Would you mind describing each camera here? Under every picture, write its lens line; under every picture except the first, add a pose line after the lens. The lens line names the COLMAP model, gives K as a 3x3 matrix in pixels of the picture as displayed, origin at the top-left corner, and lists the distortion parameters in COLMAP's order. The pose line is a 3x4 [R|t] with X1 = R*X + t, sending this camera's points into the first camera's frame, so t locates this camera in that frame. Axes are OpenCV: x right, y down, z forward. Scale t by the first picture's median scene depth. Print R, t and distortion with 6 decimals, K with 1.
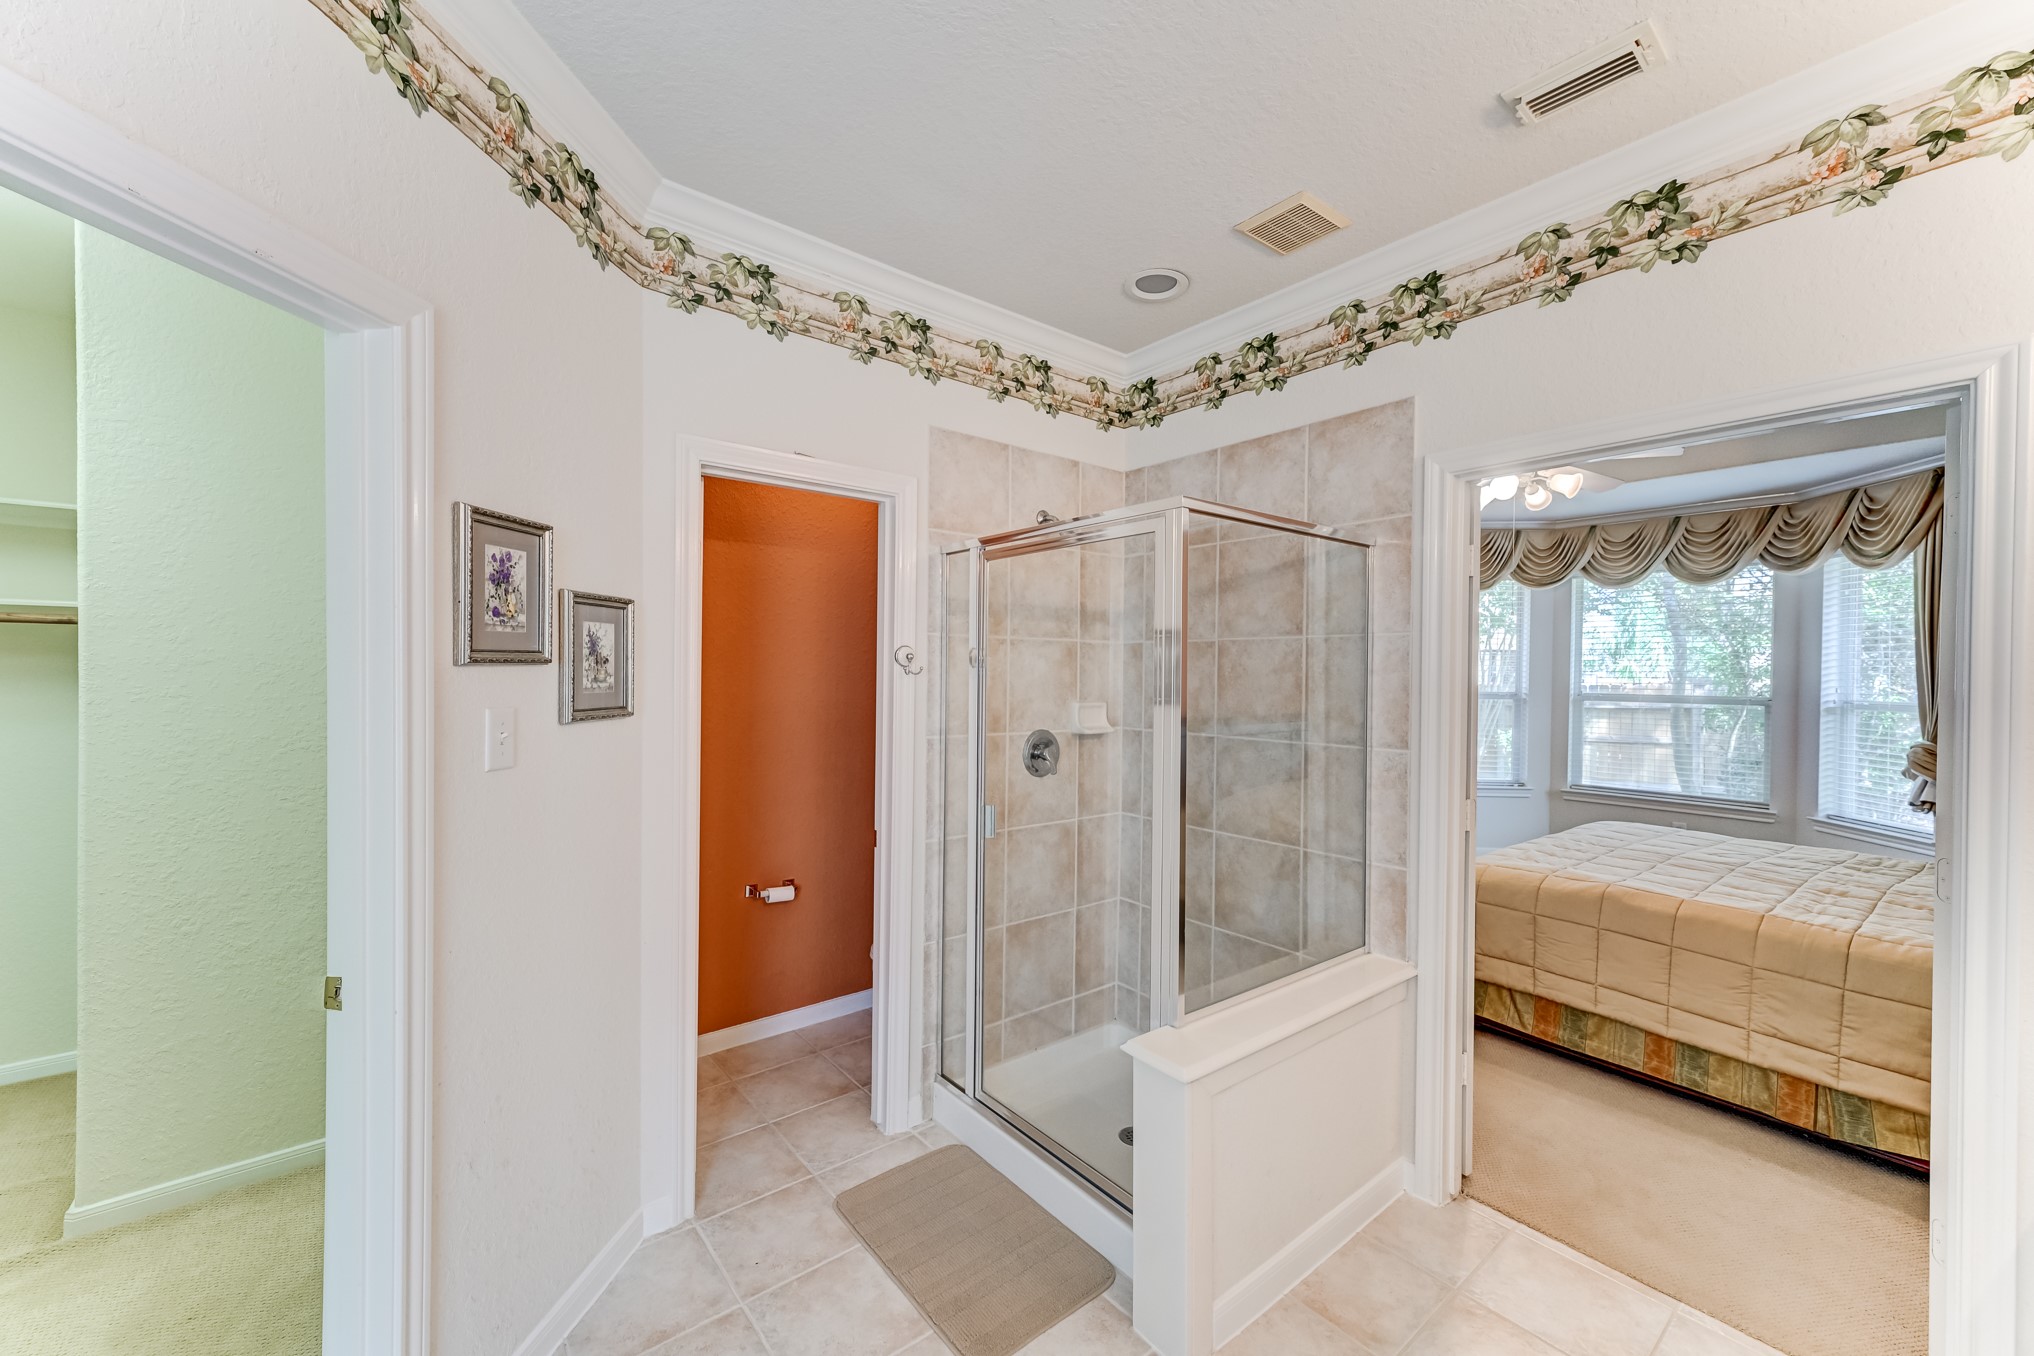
lens RADIAL K [[792.9, 0, 1014.9], [0, 792.9, 678.8], [0, 0, 1]] dist [0.005812, 0.001222]
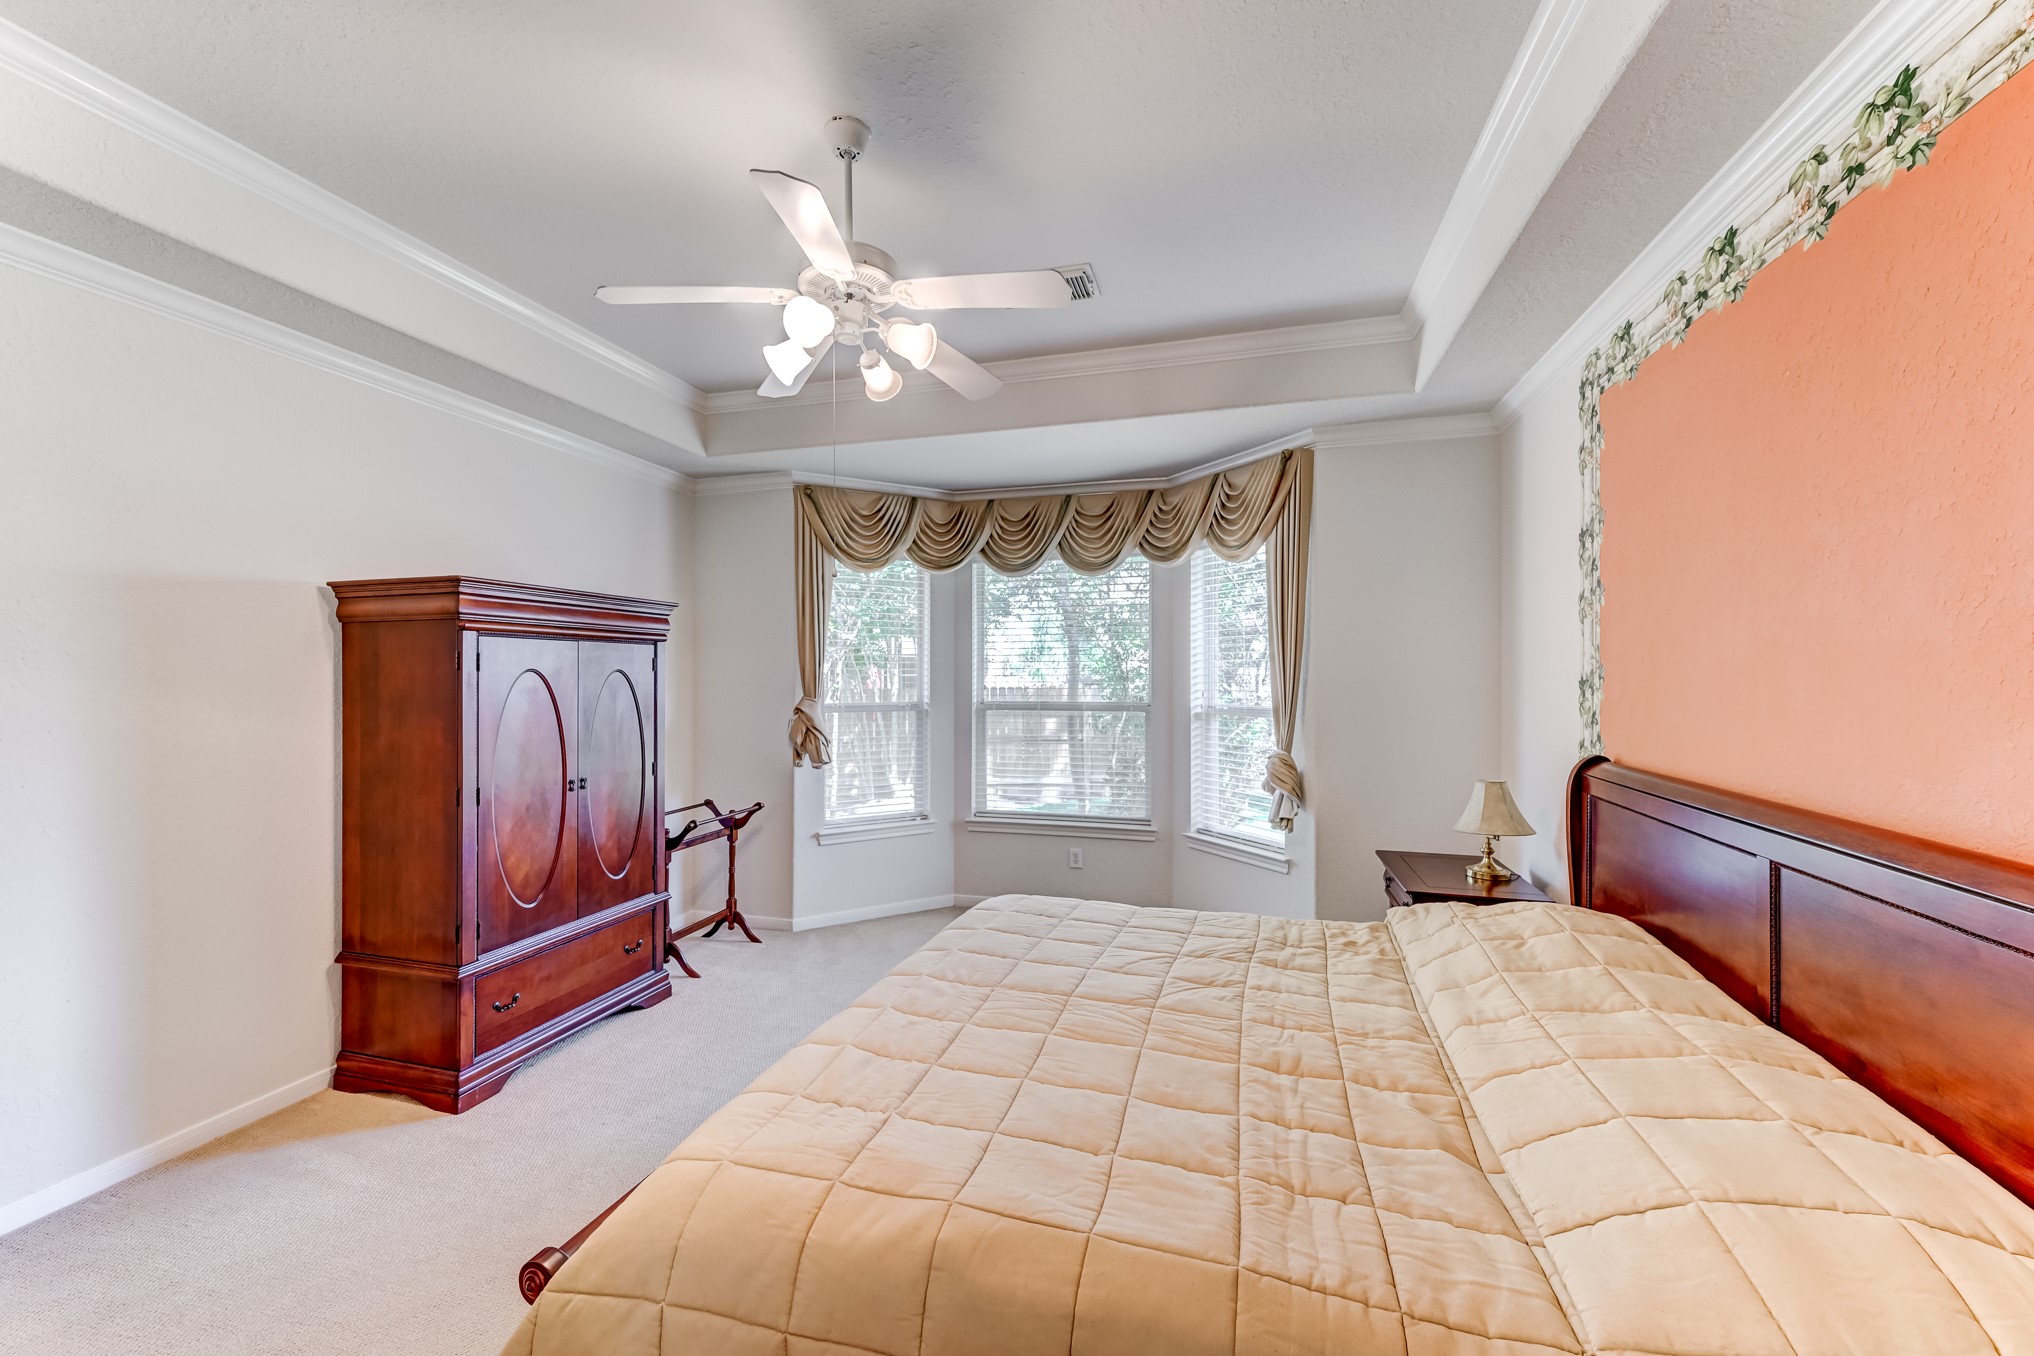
lens RADIAL K [[792.9, 0, 1009.6], [0, 792.9, 676.4], [0, 0, 1]] dist [0.005812, 0.001222]
pose [[0.816973, -0.010815, 0.576574, 0.295573], [0.016219, 0.999860, -0.004227, -0.005297], [-0.576447, 0.012805, 0.817034, 0.353413]]
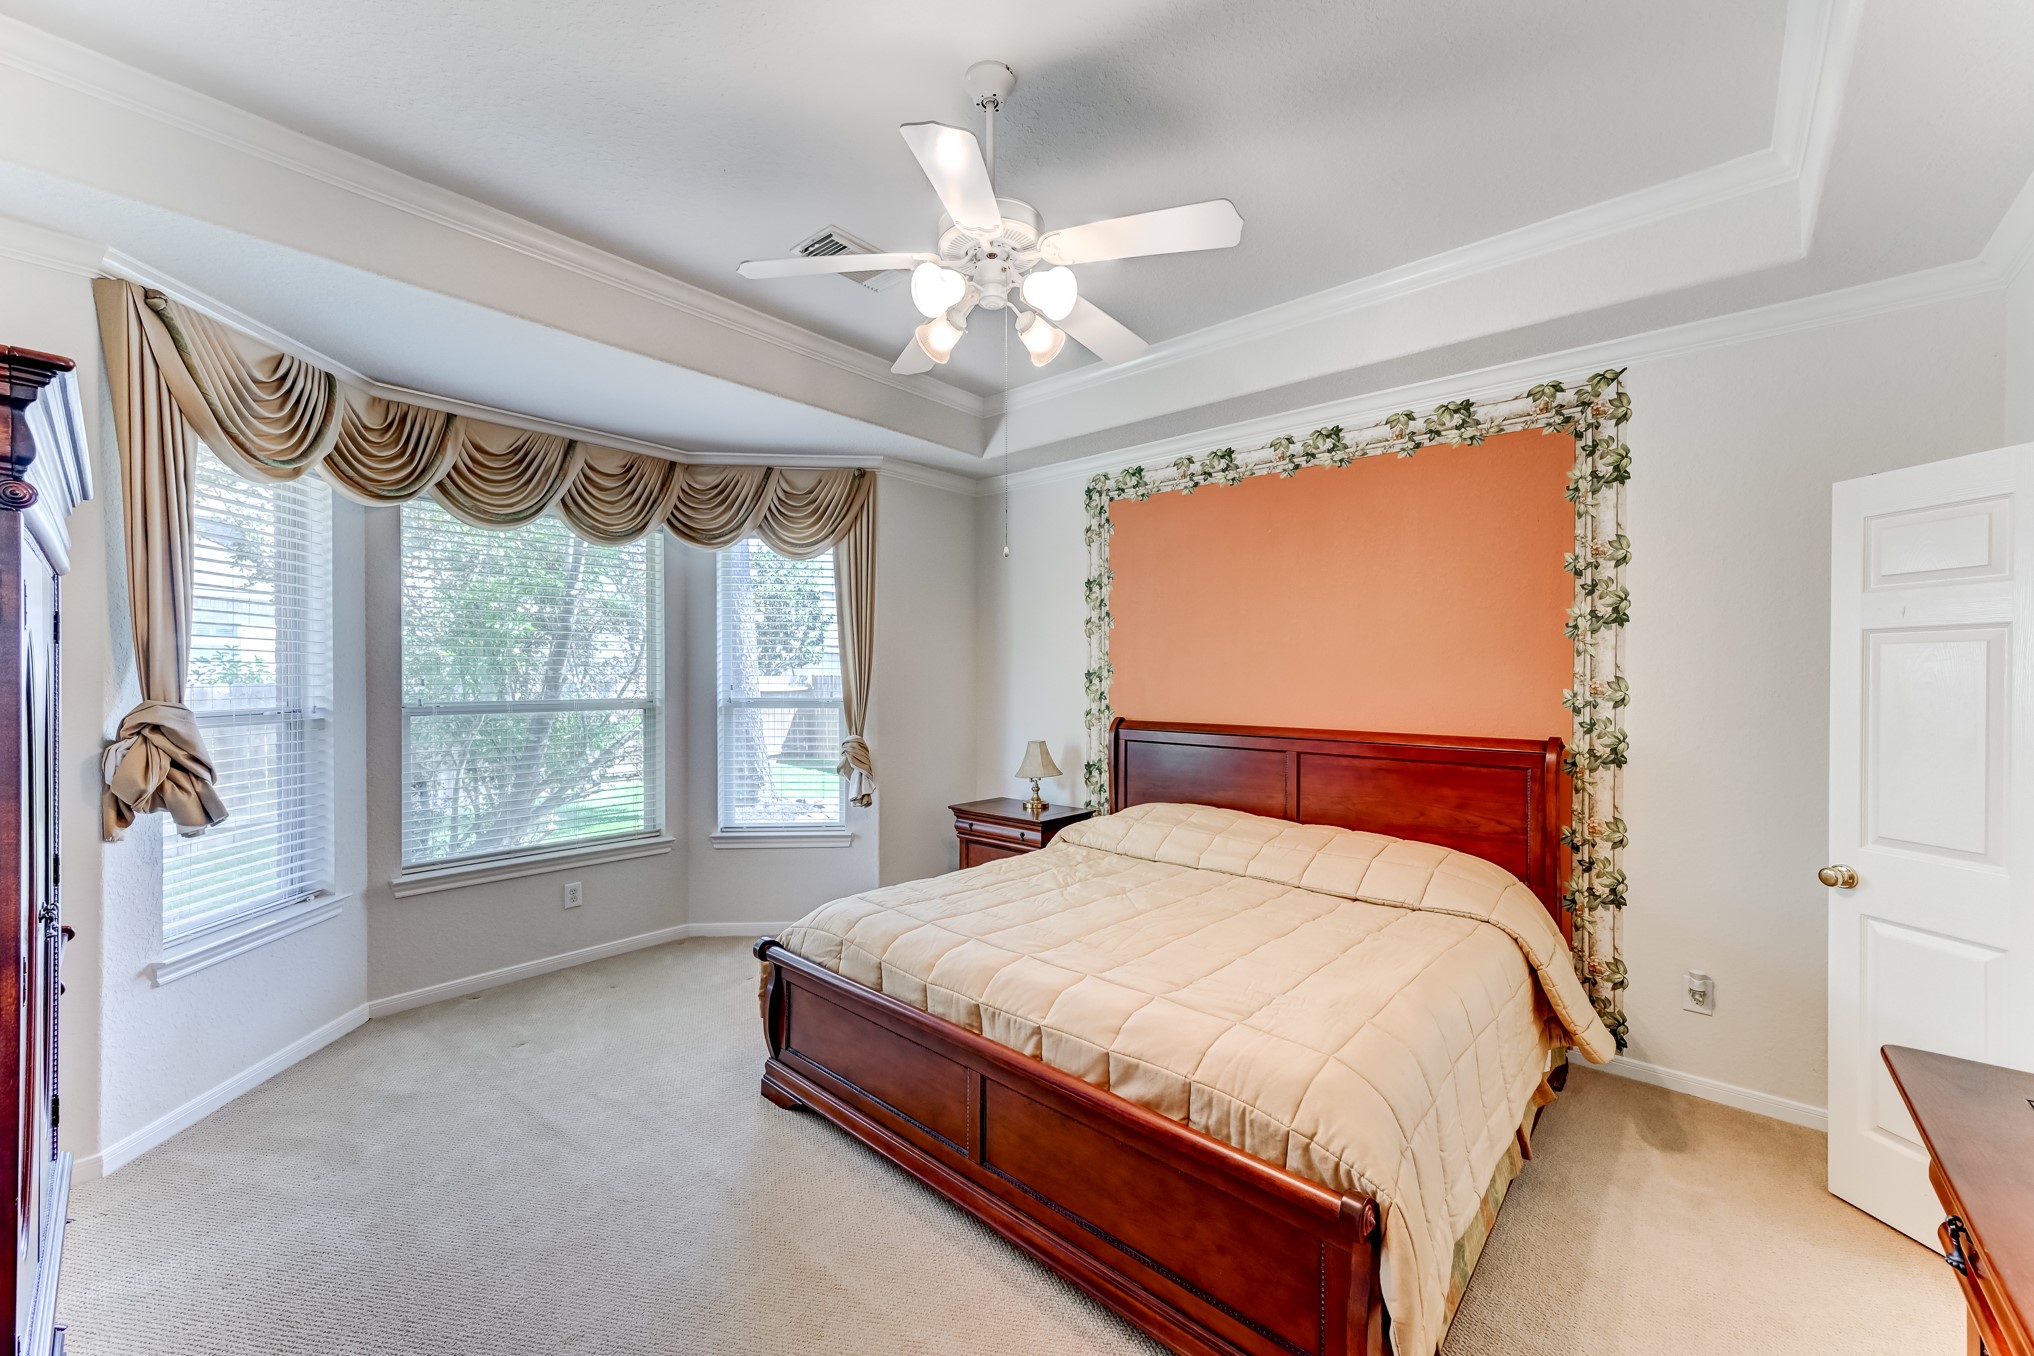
lens RADIAL K [[792.9, 0, 1022.3], [0, 792.9, 675.3], [0, 0, 1]] dist [0.005812, 0.001222]
pose [[-0.177856, -0.010388, 0.984002, 0.088653], [0.007701, 0.999899, 0.011948, -0.006622], [-0.984026, 0.009703, -0.177758, 0.778173]]
